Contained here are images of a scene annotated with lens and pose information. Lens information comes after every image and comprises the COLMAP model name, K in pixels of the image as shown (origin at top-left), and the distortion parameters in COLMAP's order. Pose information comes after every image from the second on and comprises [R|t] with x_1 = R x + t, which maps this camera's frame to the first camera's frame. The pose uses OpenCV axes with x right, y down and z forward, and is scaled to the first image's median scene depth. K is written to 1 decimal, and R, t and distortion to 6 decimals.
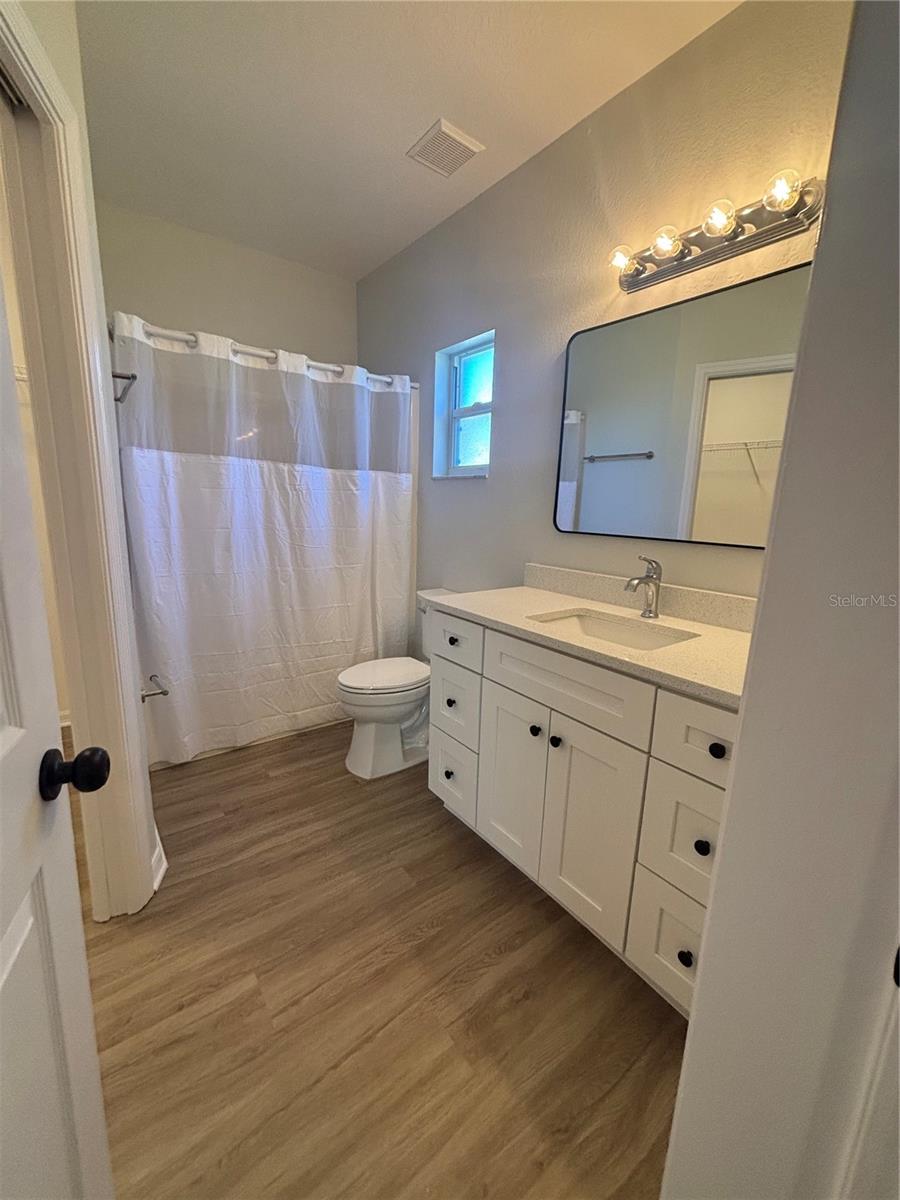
lens RADIAL K [[484.9, 0, 450.0], [0, 484.9, 600.0], [0, 0, 1]] dist [-0.000239, -0.000297]
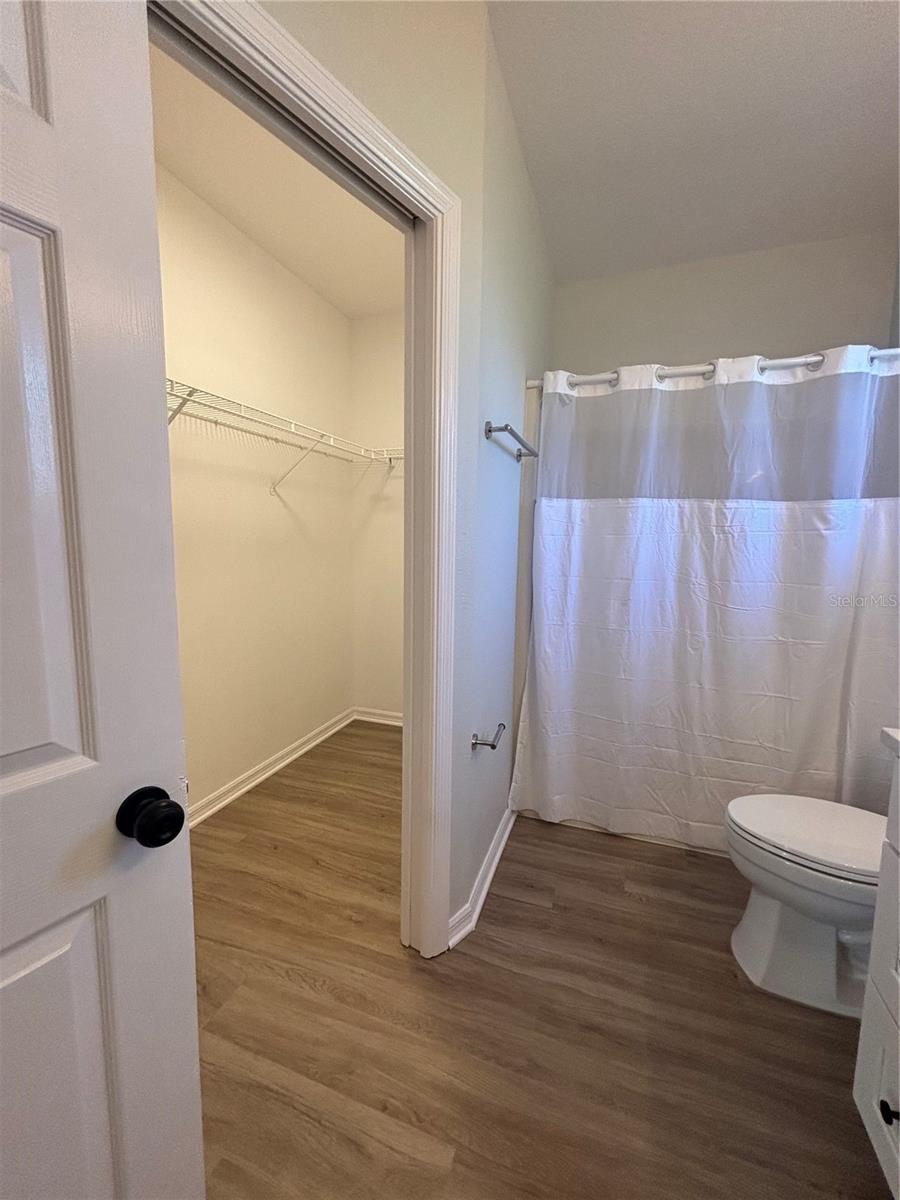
lens RADIAL K [[490.3, 0, 448.1], [0, 490.3, 599.1], [0, 0, 1]] dist [-0.002776, 0.005239]
pose [[0.547714, 0.077234, -0.833093, 0.099725], [-0.159184, 0.987162, -0.013138, -0.047498], [0.821383, 0.139810, 0.552977, 0.244666]]
